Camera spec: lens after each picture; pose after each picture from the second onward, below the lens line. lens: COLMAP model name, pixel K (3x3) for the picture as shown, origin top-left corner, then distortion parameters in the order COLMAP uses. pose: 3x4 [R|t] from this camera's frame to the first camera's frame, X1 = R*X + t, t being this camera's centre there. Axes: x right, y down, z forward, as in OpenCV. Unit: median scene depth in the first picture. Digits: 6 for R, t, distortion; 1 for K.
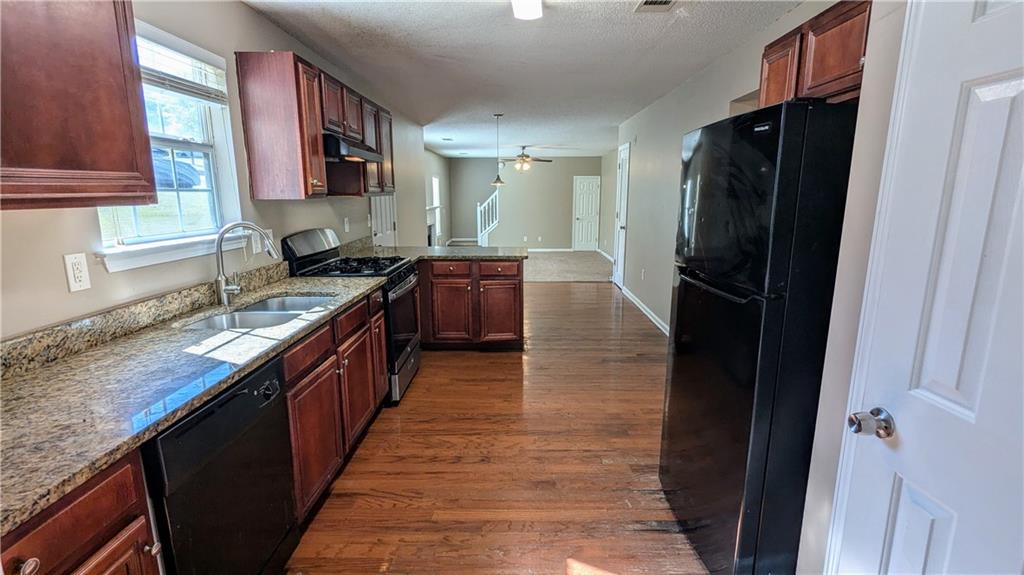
lens RADIAL K [[484.6, 0, 516.0], [0, 484.6, 290.5], [0, 0, 1]] dist [-0.001921, 0.003708]
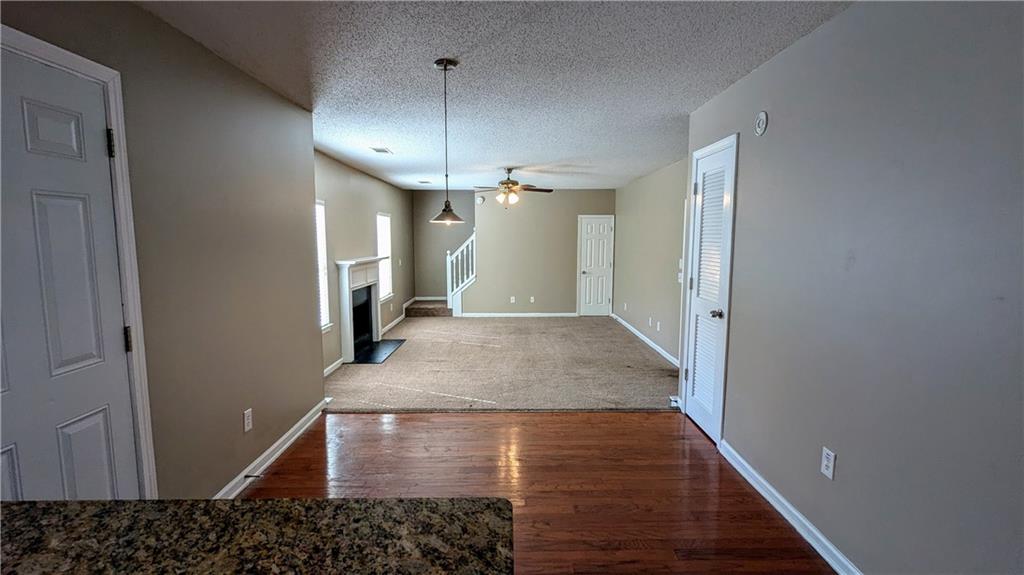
lens RADIAL K [[484.6, 0, 509.3], [0, 484.6, 285.8], [0, 0, 1]] dist [-0.001921, 0.003708]
pose [[0.999941, 0.000244, 0.010840, 0.006860], [0.000793, 0.995421, -0.095585, -0.060187], [-0.010814, 0.095588, 0.995362, 0.284670]]
